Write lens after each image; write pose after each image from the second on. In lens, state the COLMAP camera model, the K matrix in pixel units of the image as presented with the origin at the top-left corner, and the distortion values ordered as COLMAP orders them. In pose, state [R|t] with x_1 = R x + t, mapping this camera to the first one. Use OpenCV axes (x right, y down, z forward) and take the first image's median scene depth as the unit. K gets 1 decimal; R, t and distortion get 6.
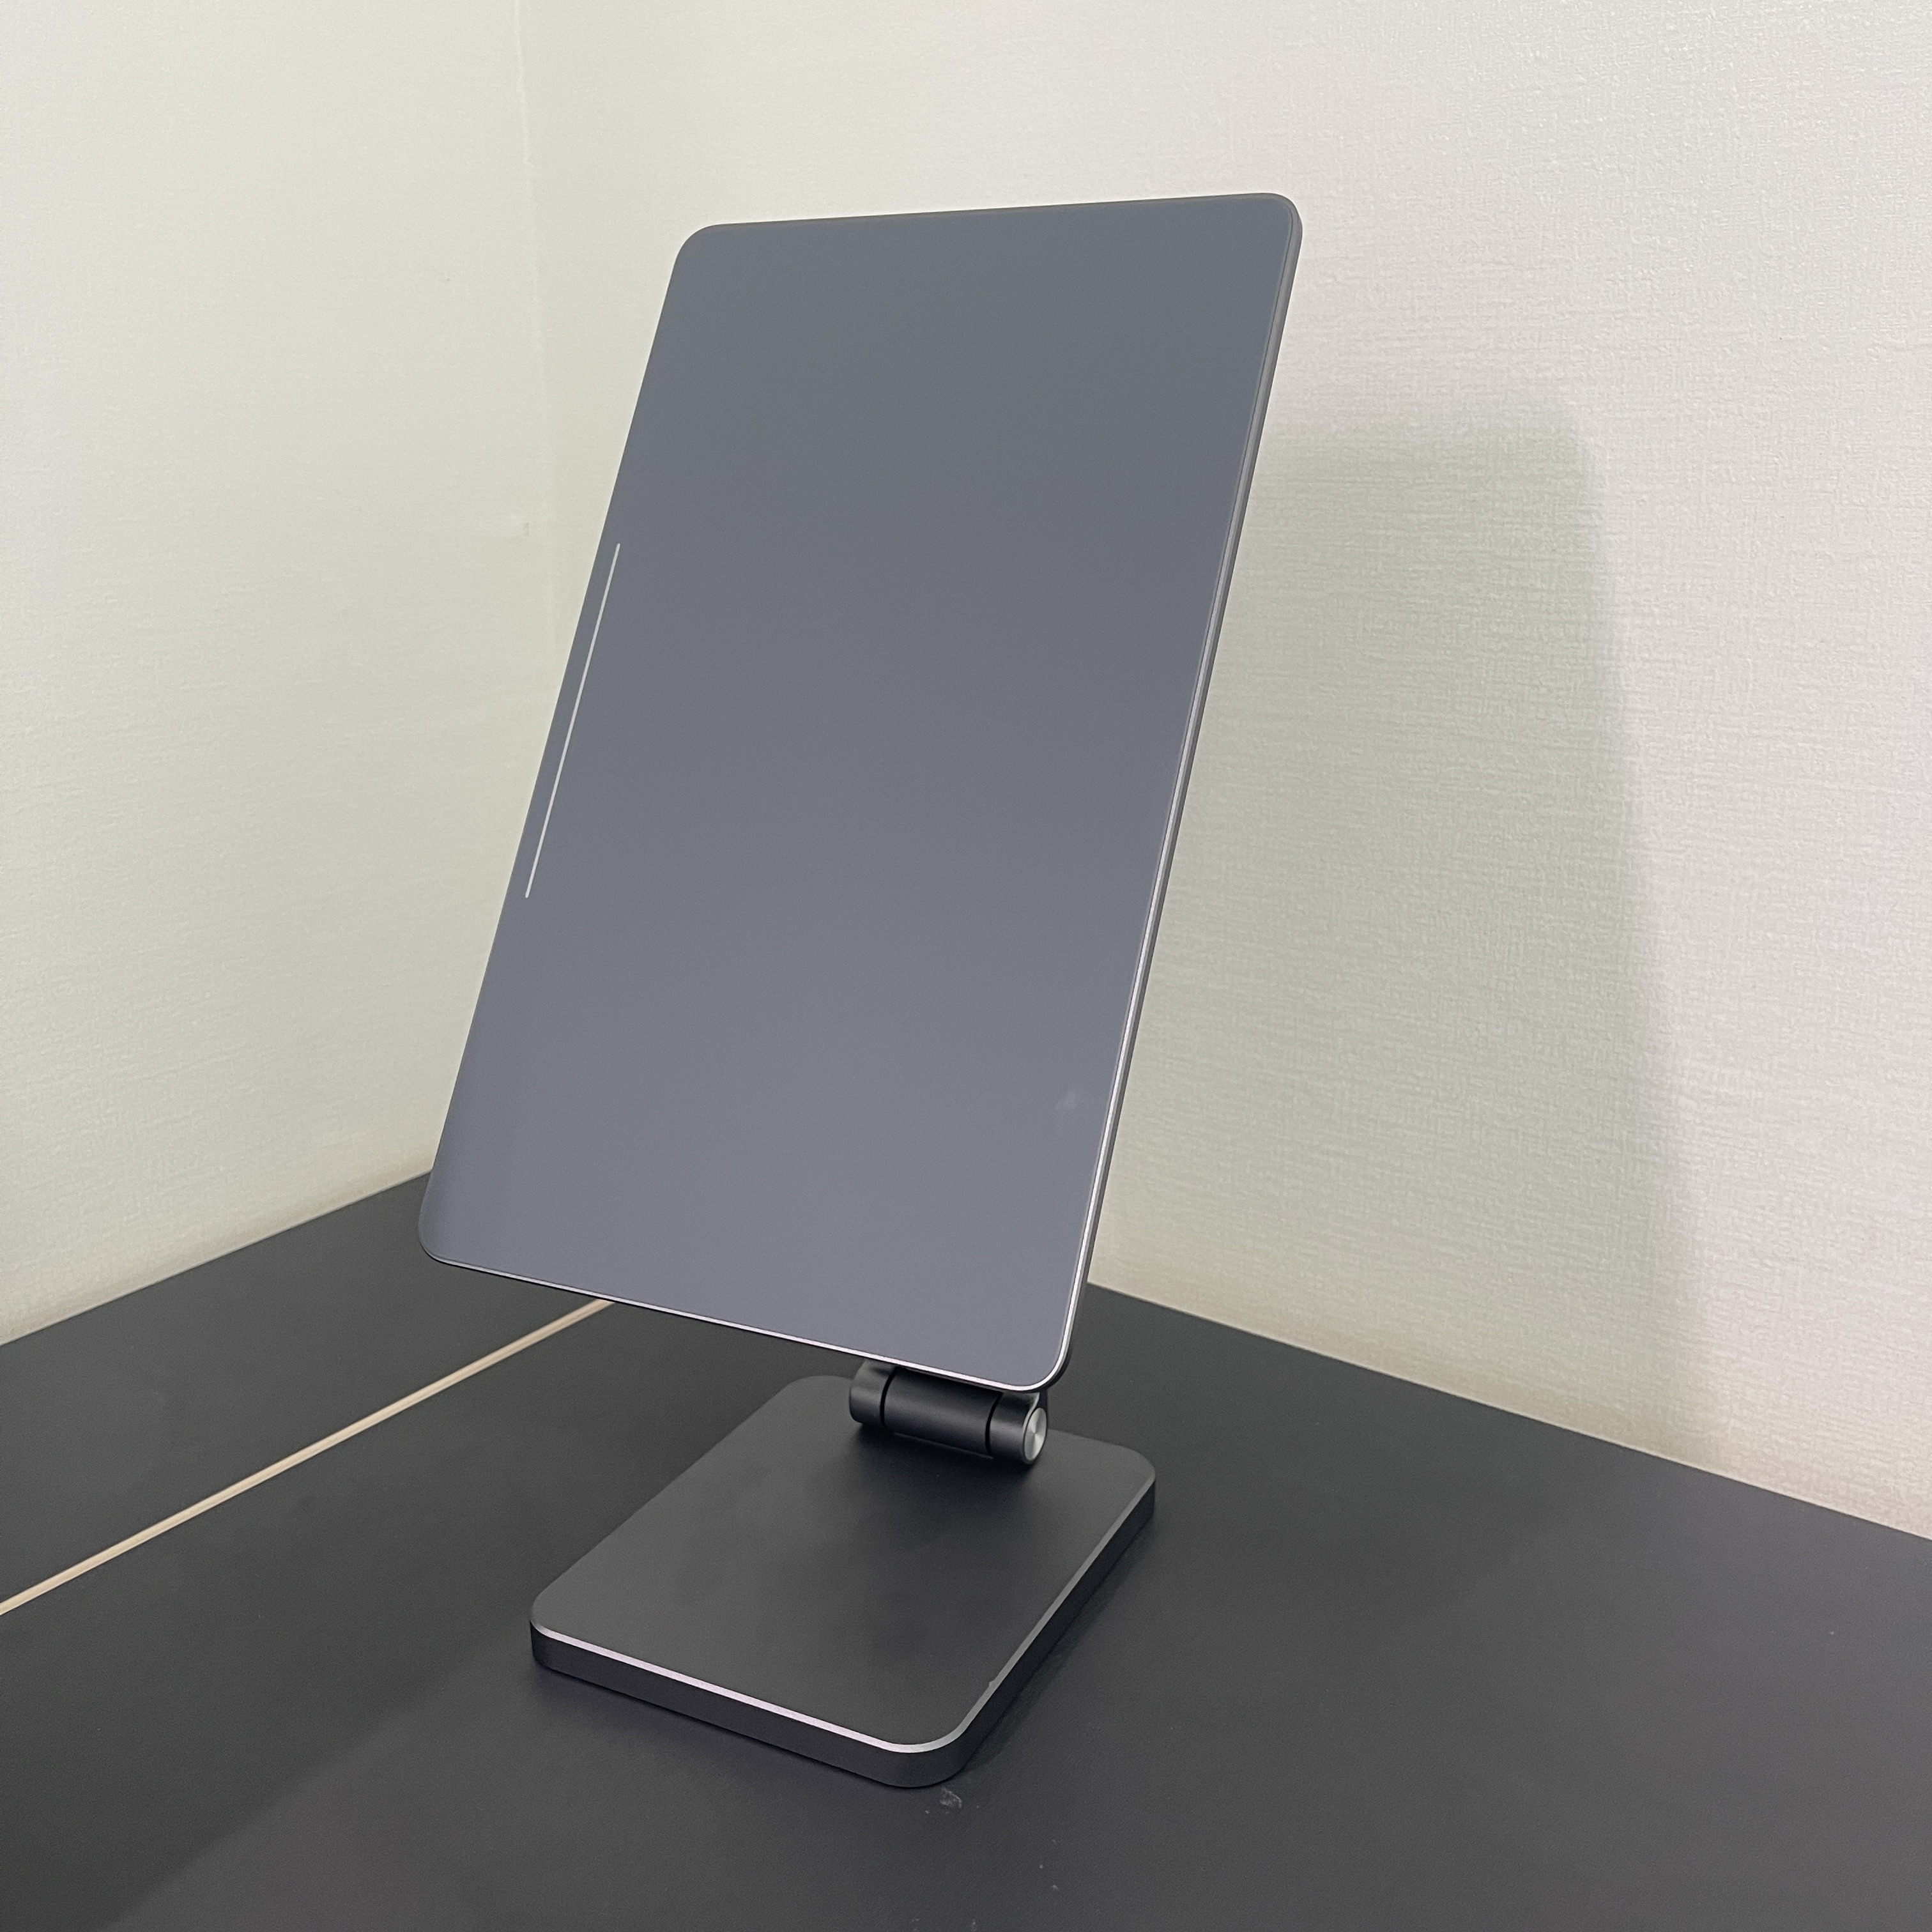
lens RADIAL K [[2035.0, 0, 968.2], [0, 2035.0, 977.9], [0, 0, 1]] dist [0.009883, 0.000000]
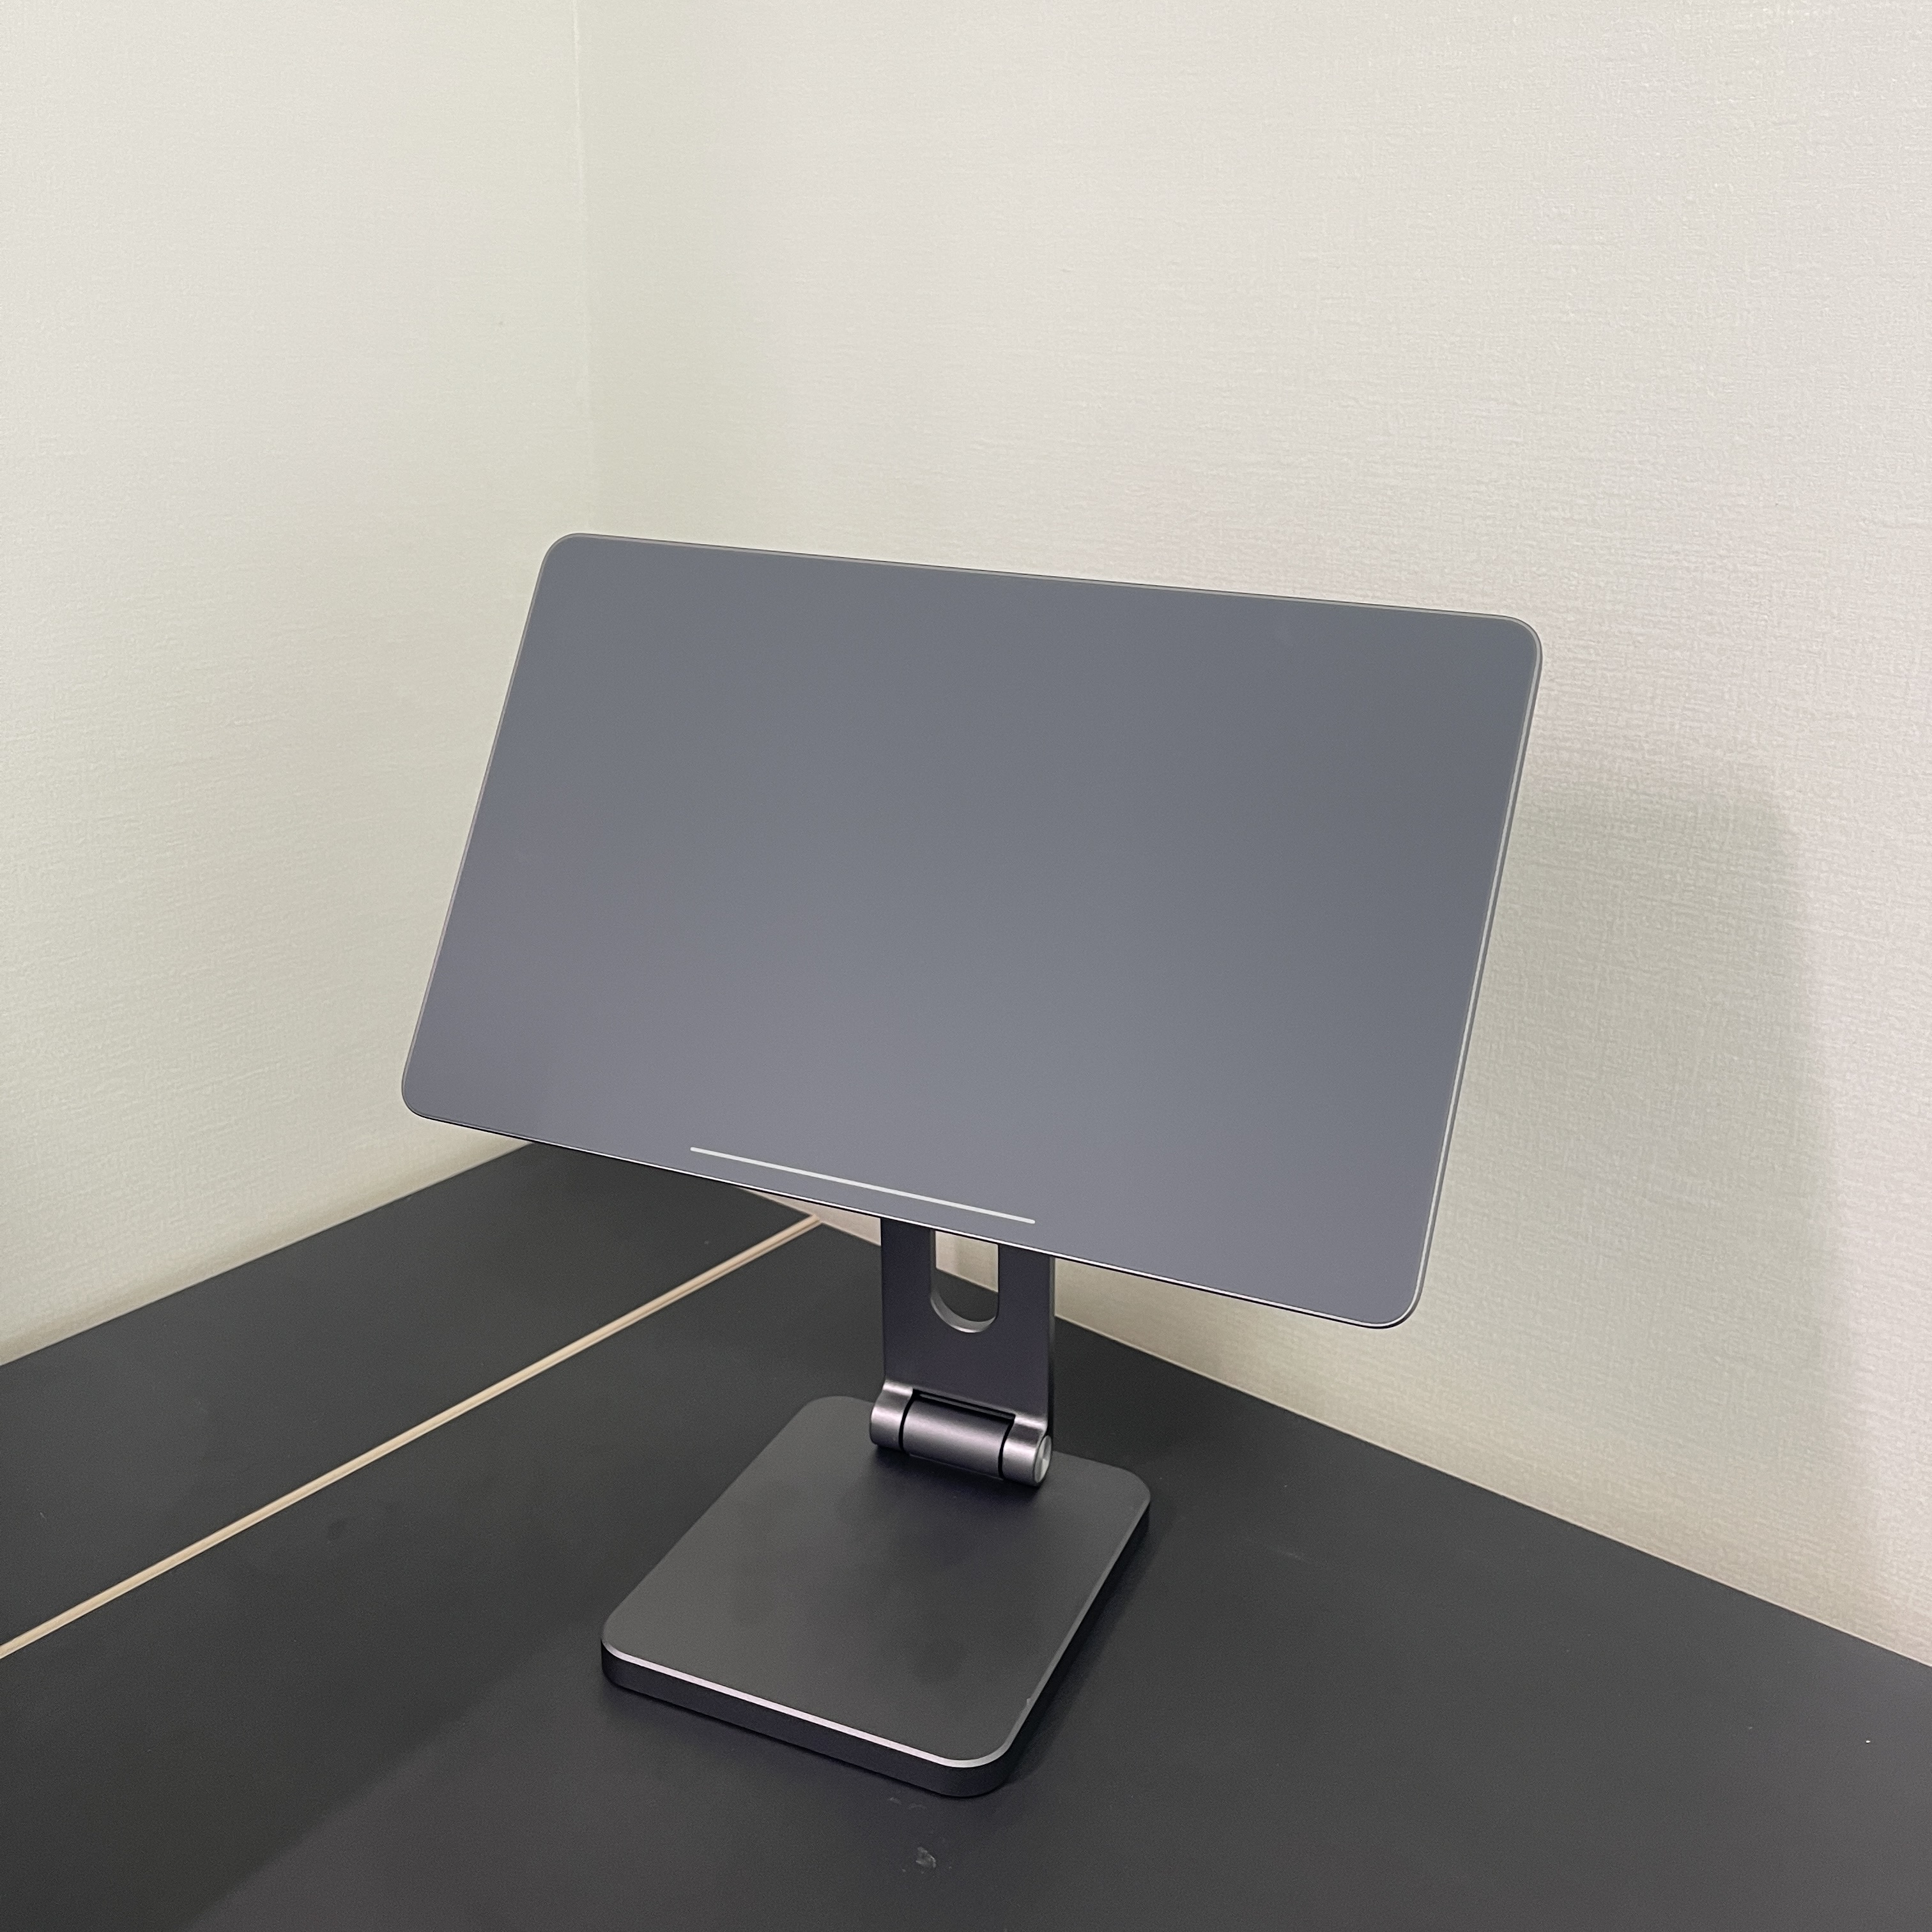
lens RADIAL K [[2035.0, 0, 958.5], [0, 2035.0, 965.7], [0, 0, 1]] dist [0.009883, 0.000000]
pose [[0.999043, 0.042680, -0.009583, -0.000594], [-0.042197, 0.998054, 0.045902, -0.096749], [0.011523, -0.045453, 0.998900, -0.053781]]
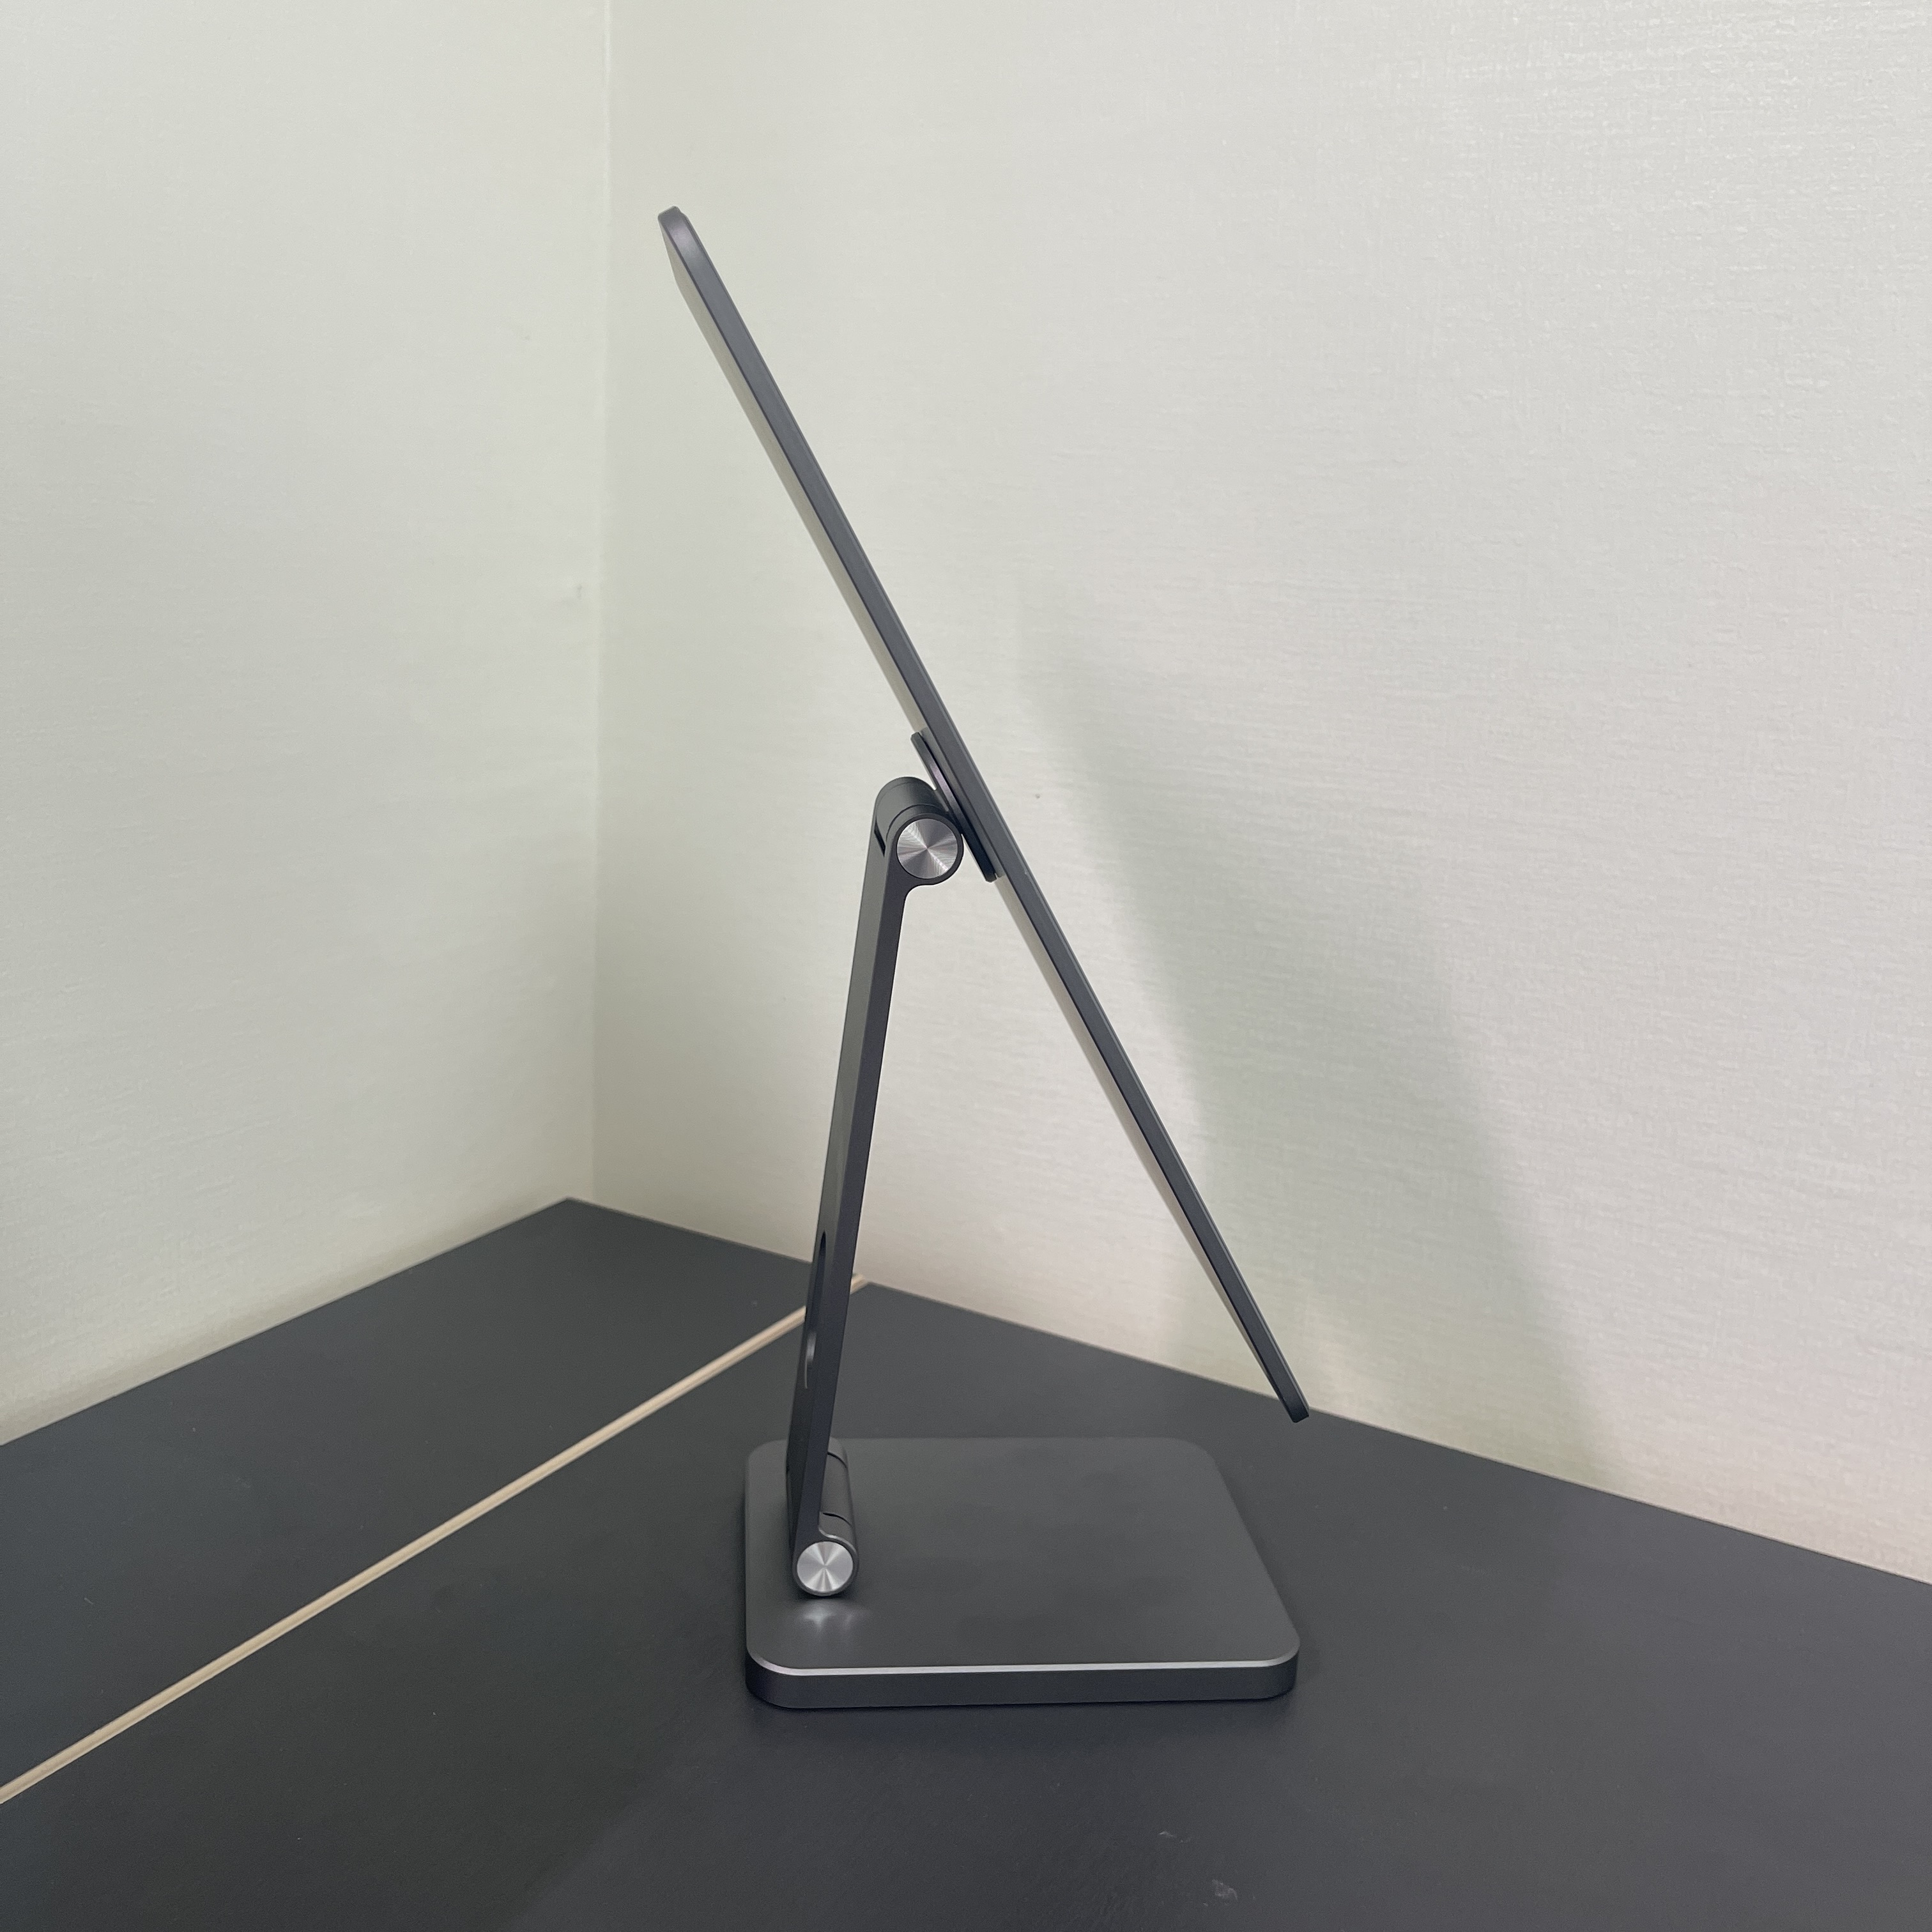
lens RADIAL K [[2035.0, 0, 968.7], [0, 2035.0, 961.0], [0, 0, 1]] dist [0.009883, 0.000000]
pose [[0.990762, 0.033259, 0.131467, -0.210966], [-0.025960, 0.998045, -0.056853, 0.011764], [-0.133101, 0.052915, 0.989689, 0.016609]]
